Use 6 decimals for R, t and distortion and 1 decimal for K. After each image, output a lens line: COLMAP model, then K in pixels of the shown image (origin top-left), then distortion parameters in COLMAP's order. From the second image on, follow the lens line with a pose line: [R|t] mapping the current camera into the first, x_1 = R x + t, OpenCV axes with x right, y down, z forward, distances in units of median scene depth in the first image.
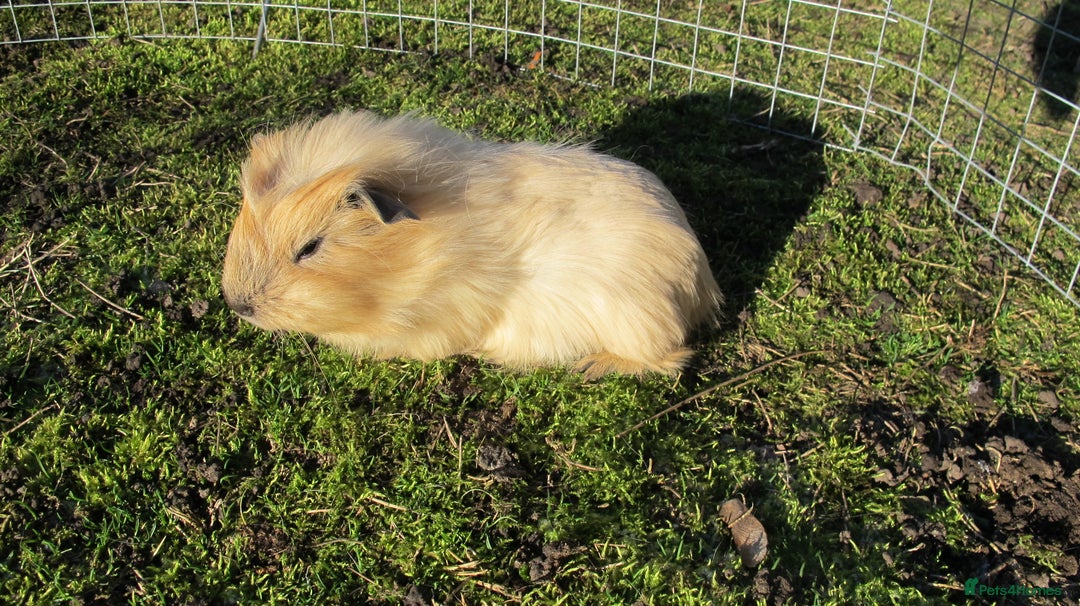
lens RADIAL K [[913.8, 0, 542.4], [0, 913.8, 296.0], [0, 0, 1]] dist [-0.153000, 0.114410]
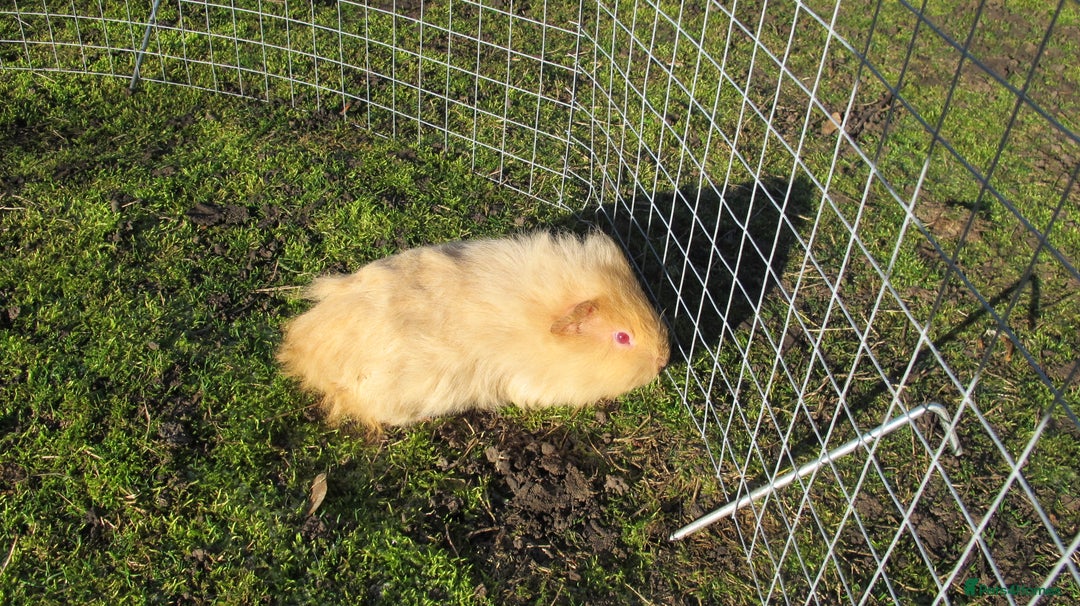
lens RADIAL K [[913.8, 0, 536.0], [0, 913.8, 304.8], [0, 0, 1]] dist [-0.153000, 0.114410]
pose [[0.998349, 0.056858, -0.008212, 0.450702], [-0.056498, 0.997645, 0.038900, -0.098367], [0.010405, -0.038372, 0.999209, -0.377193]]
